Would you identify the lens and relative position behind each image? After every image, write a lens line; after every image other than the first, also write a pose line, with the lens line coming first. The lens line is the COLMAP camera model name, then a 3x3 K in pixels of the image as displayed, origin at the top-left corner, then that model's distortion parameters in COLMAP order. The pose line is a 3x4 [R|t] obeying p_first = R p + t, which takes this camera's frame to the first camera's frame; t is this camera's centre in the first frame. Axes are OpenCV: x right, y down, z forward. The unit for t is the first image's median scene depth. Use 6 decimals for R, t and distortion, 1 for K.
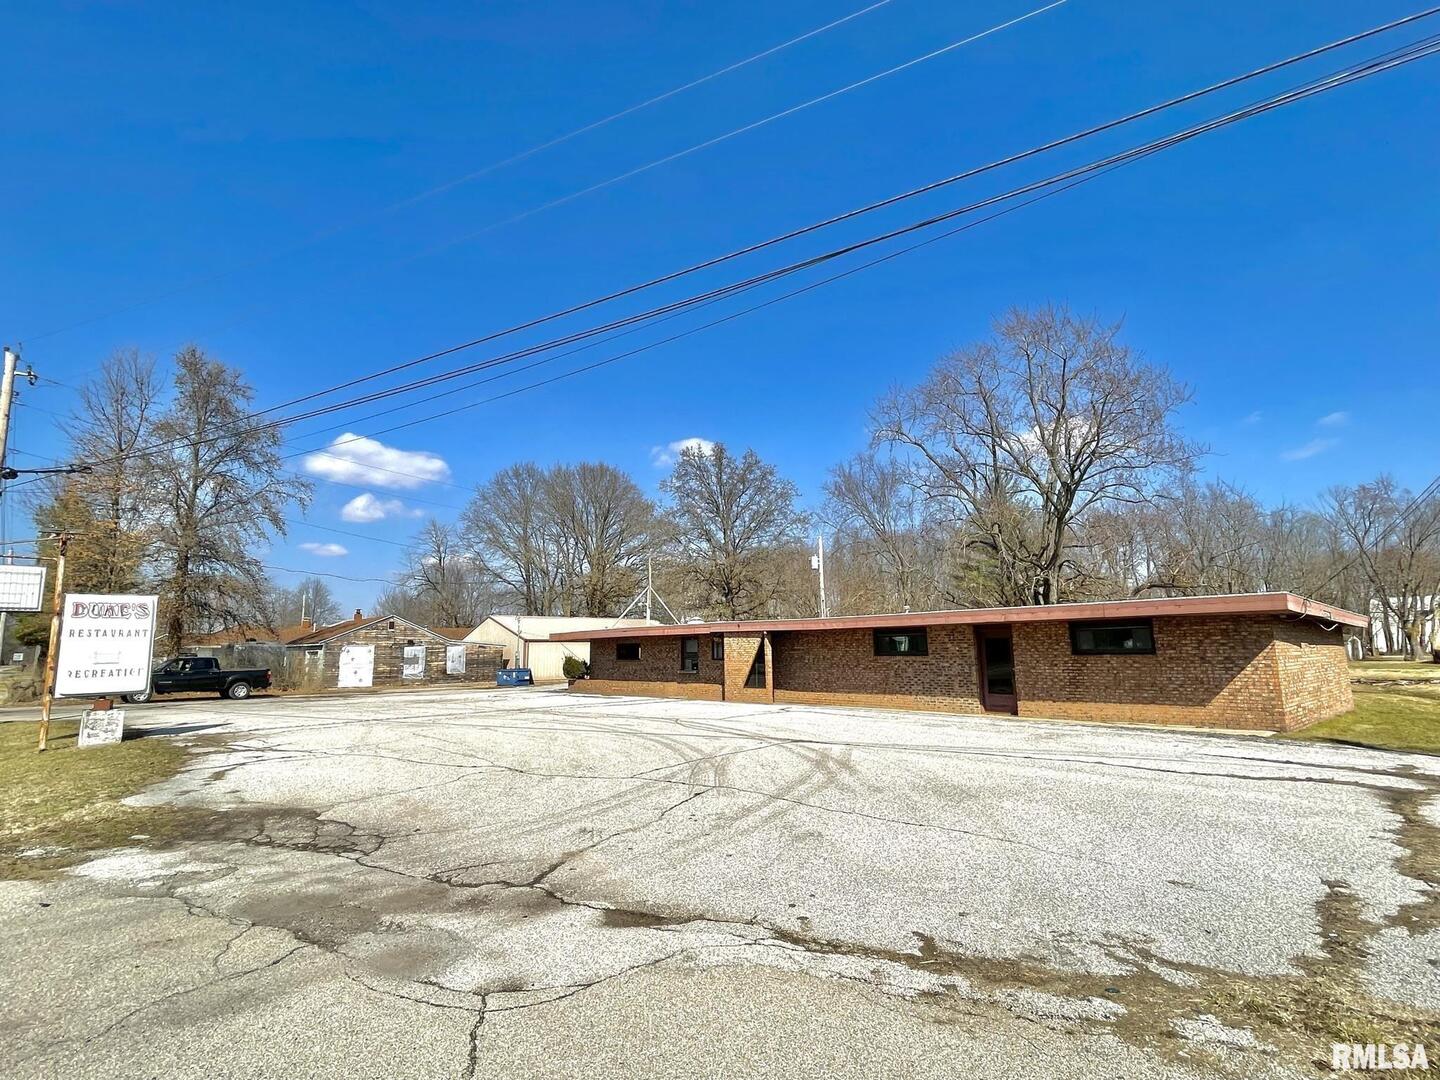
lens RADIAL K [[706.1, 0, 722.2], [0, 706.1, 535.0], [0, 0, 1]] dist [-0.002433, 0.001164]
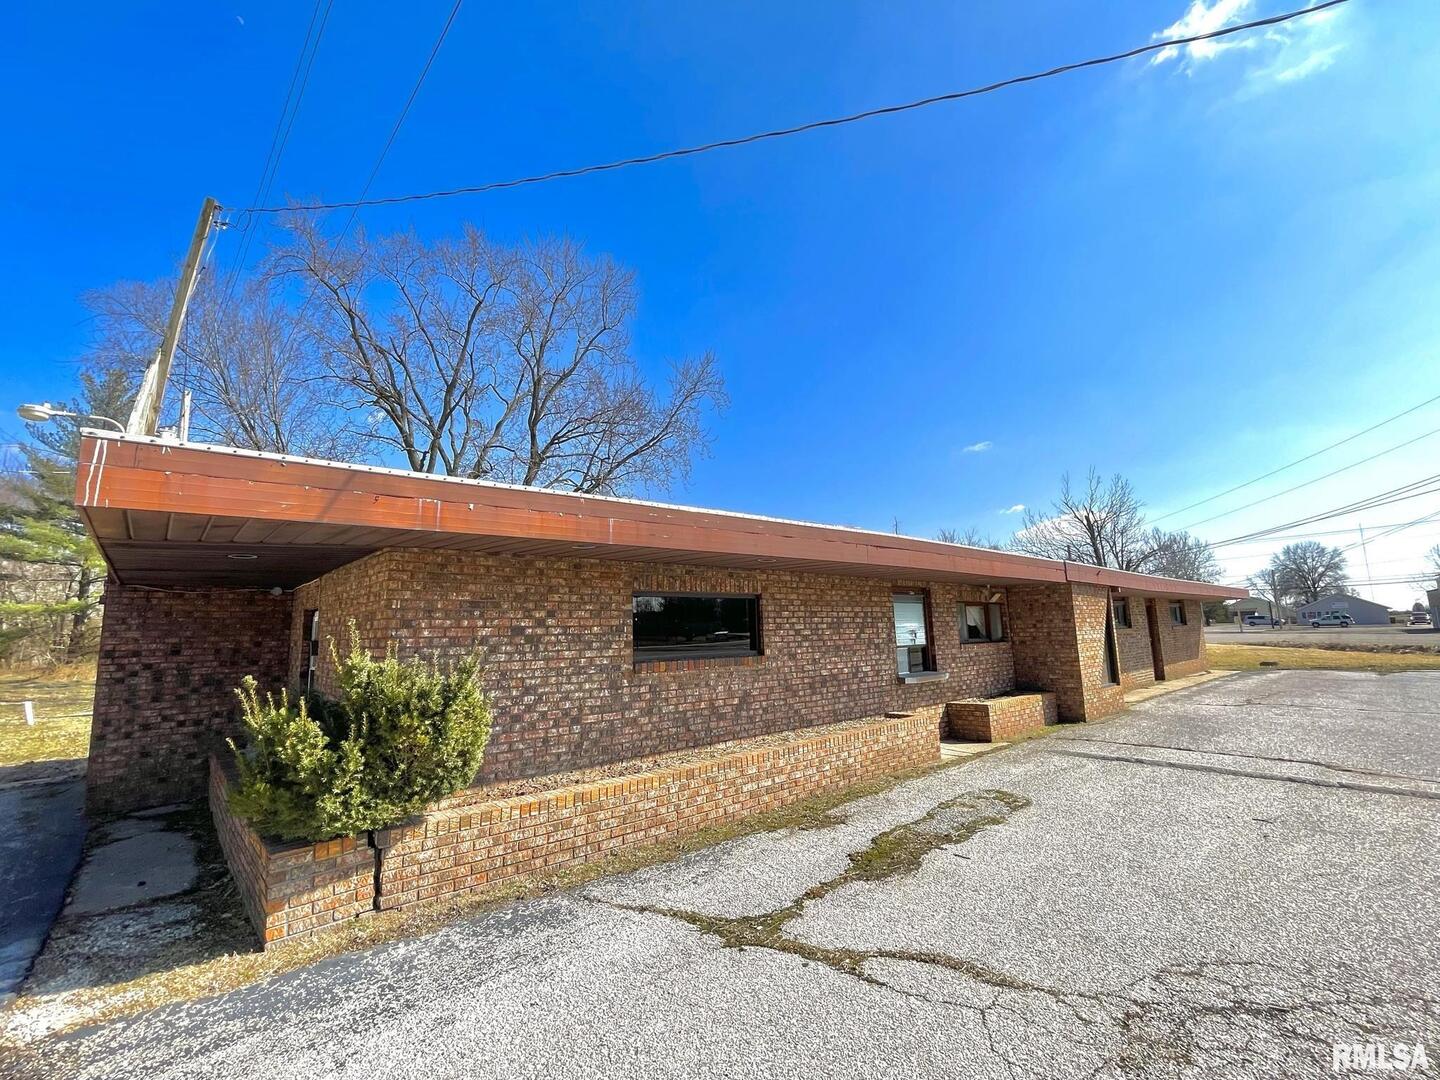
lens RADIAL K [[629.8, 0, 722.2], [0, 629.8, 538.0], [0, 0, 1]] dist [-0.018038, 0.011381]
pose [[0.004492, 0.157730, 0.987472, -0.461285], [-0.142347, 0.977527, -0.155494, 0.222223], [-0.989807, -0.139865, 0.026844, 1.304877]]
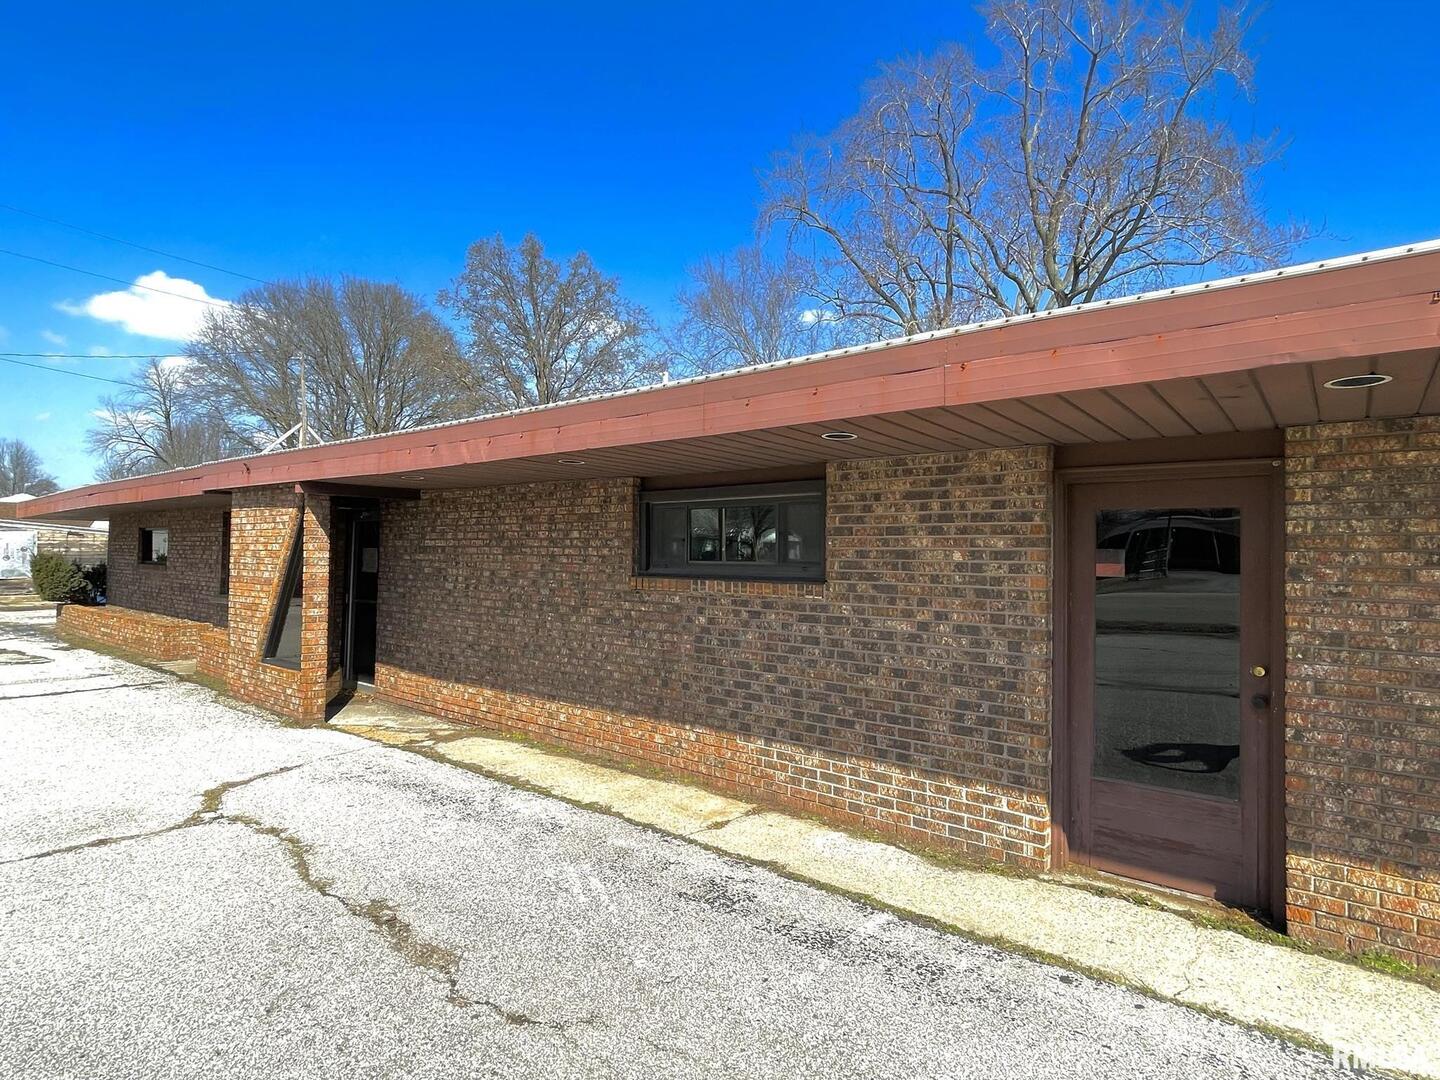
lens RADIAL K [[767.8, 0, 720.0], [0, 767.8, 540.0], [0, 0, 1]] dist [0.002412, 0.000005]
pose [[0.988890, 0.028591, 0.145872, 0.187492], [-0.049130, 0.989044, 0.139204, 0.104806], [-0.140294, -0.144824, 0.979461, 0.646504]]
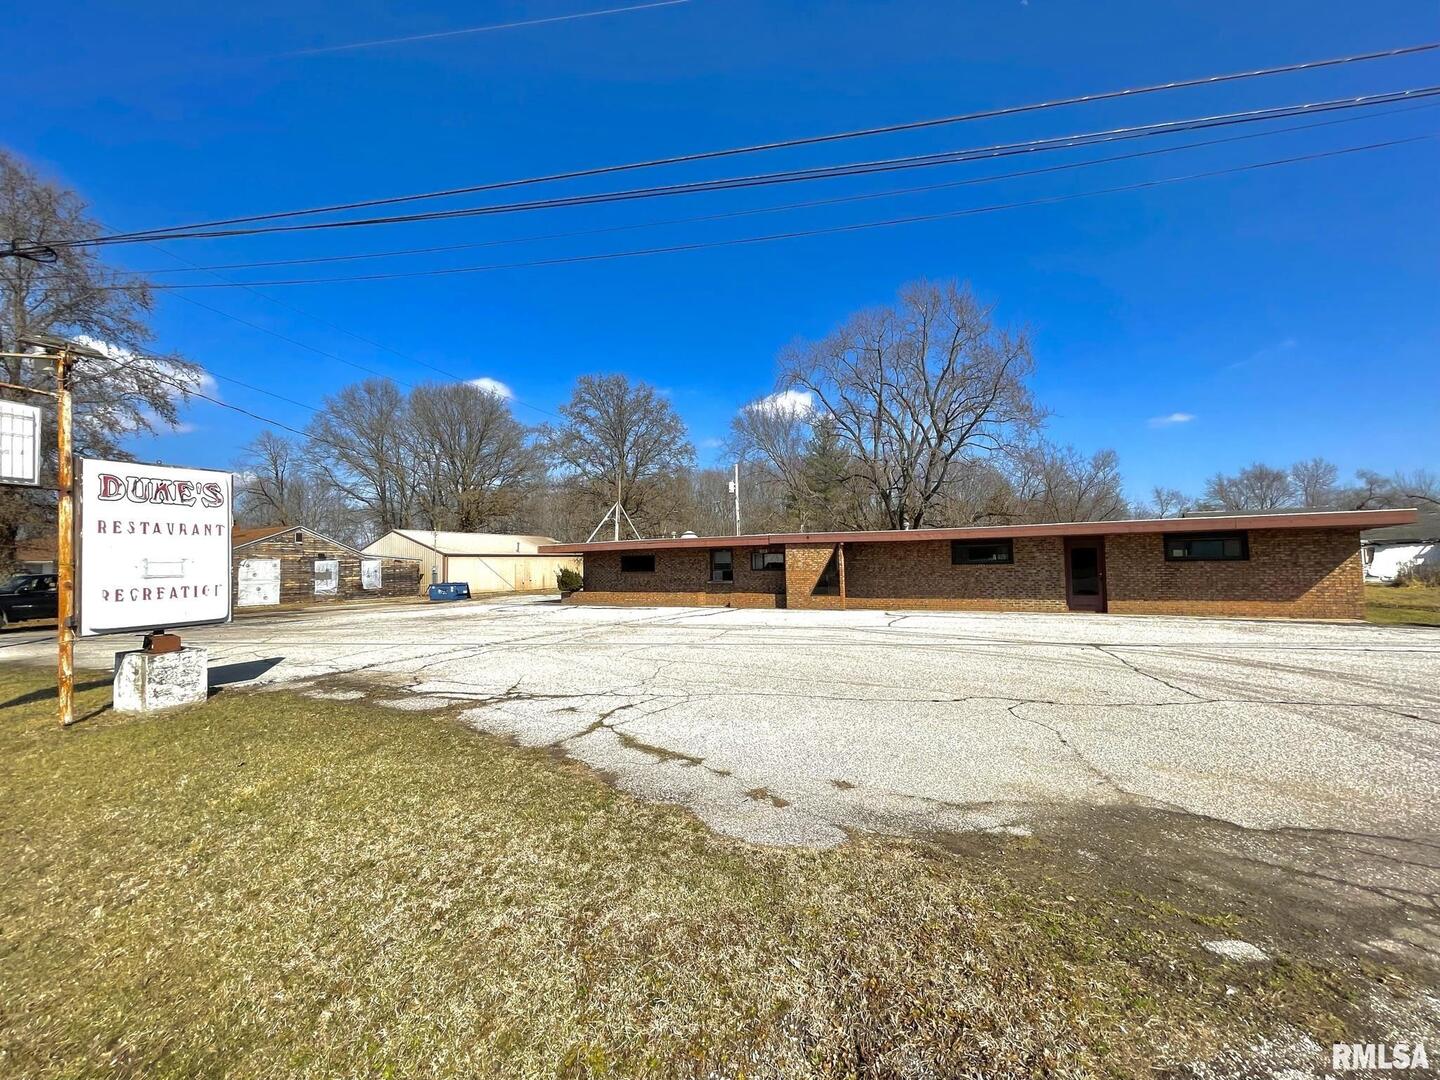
lens RADIAL K [[578.1, 0, 720.0], [0, 578.1, 540.0], [0, 0, 1]] dist [-0.010281, 0.005115]
pose [[0.943665, 0.010301, 0.330742, -0.389139], [-0.048738, 0.992941, 0.108132, 0.048207], [-0.327293, -0.118160, 0.937506, 0.251440]]
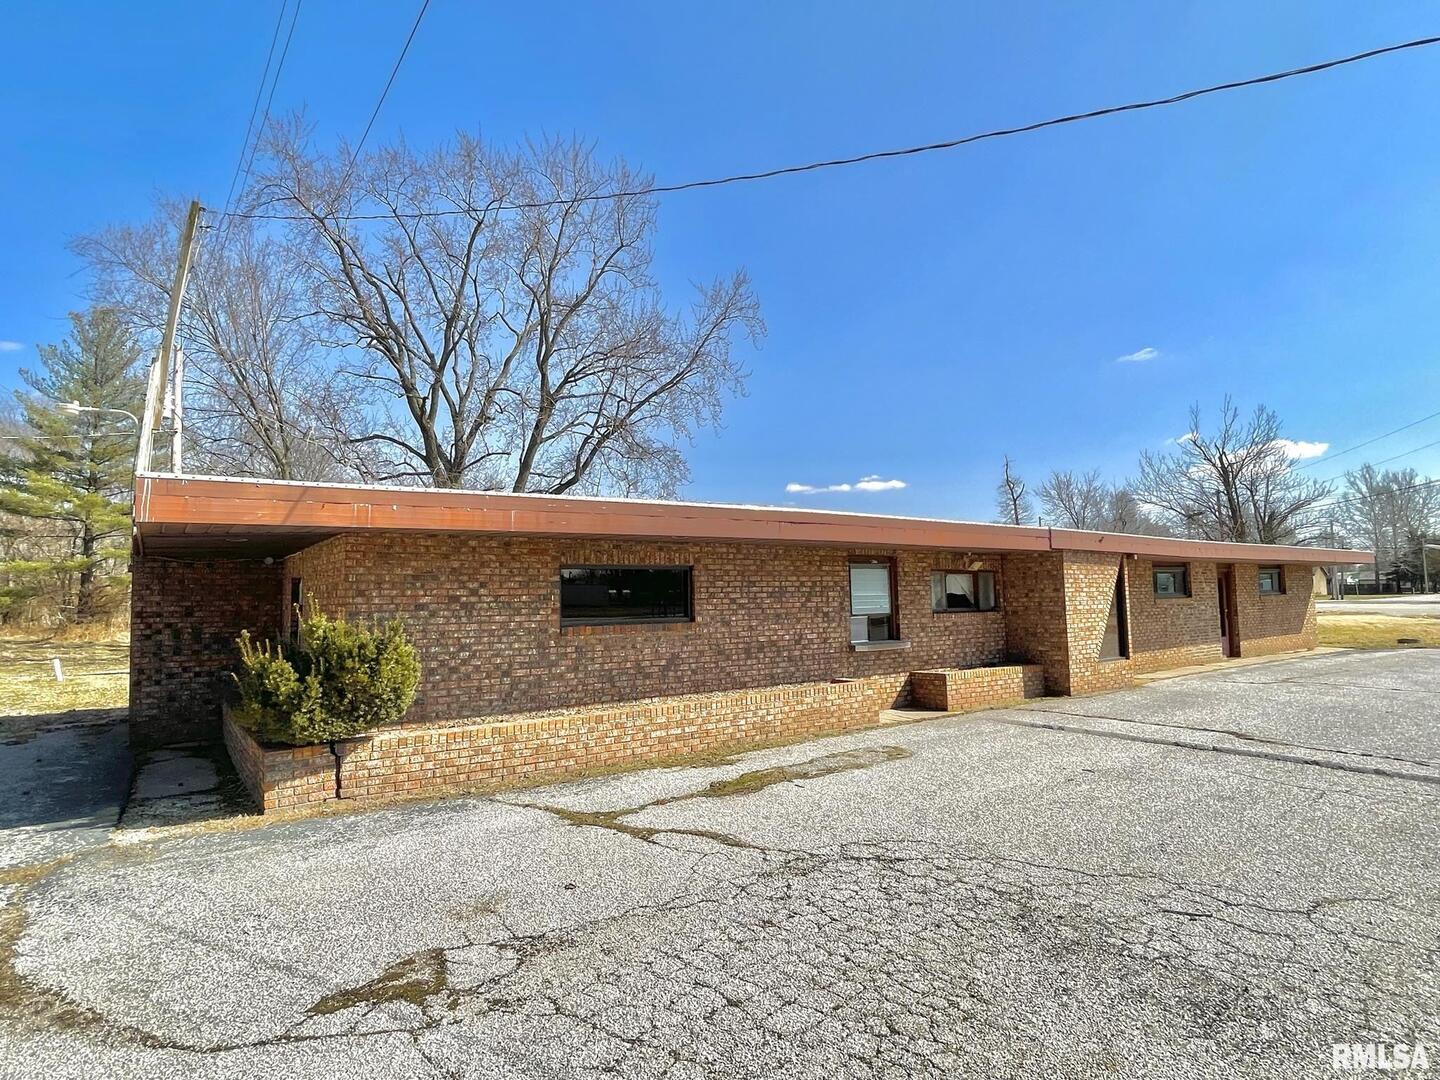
lens RADIAL K [[772.1, 0, 720.0], [0, 772.1, 540.0], [0, 0, 1]] dist [-0.004471, -0.002250]
pose [[0.104443, 0.080965, 0.991230, -0.554414], [-0.150100, 0.986547, -0.064767, 0.209395], [-0.983139, -0.142019, 0.115191, 1.231214]]
